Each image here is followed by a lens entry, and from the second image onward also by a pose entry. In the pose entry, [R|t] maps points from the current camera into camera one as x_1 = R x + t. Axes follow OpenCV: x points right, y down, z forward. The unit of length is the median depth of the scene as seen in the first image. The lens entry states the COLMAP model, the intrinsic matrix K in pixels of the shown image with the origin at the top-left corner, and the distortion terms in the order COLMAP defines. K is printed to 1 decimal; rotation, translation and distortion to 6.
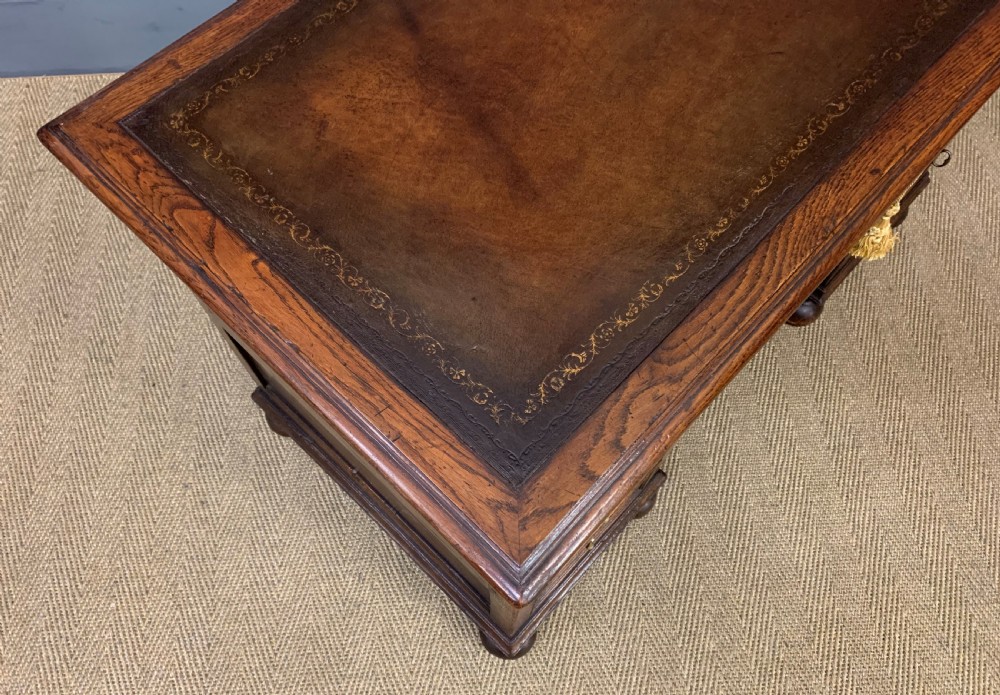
lens RADIAL K [[768.0, 0, 491.9], [0, 768.0, 357.7], [0, 0, 1]] dist [0.019621, 0.001260]
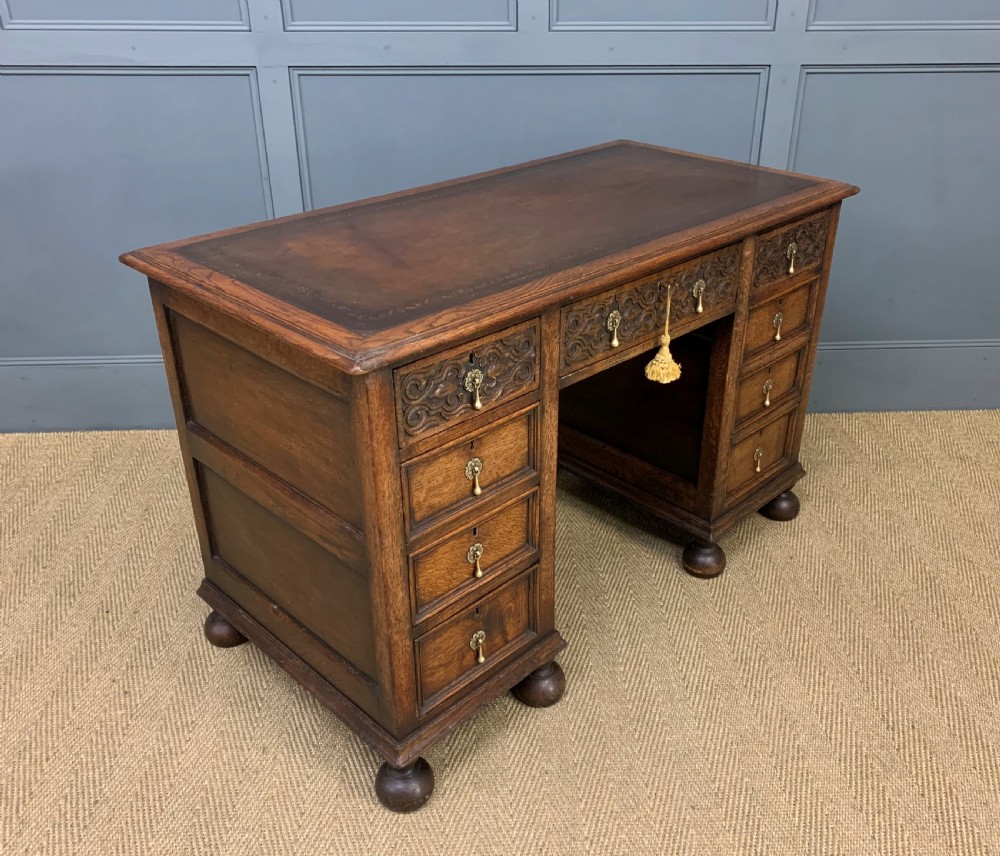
lens RADIAL K [[923.6, 0, 516.0], [0, 923.6, 426.6], [0, 0, 1]] dist [0.044030, 0.000000]
pose [[0.999752, 0.002547, -0.022114, 0.186767], [-0.015477, 0.793579, -0.608271, 0.709831], [0.016000, 0.608462, 0.793422, -0.214384]]
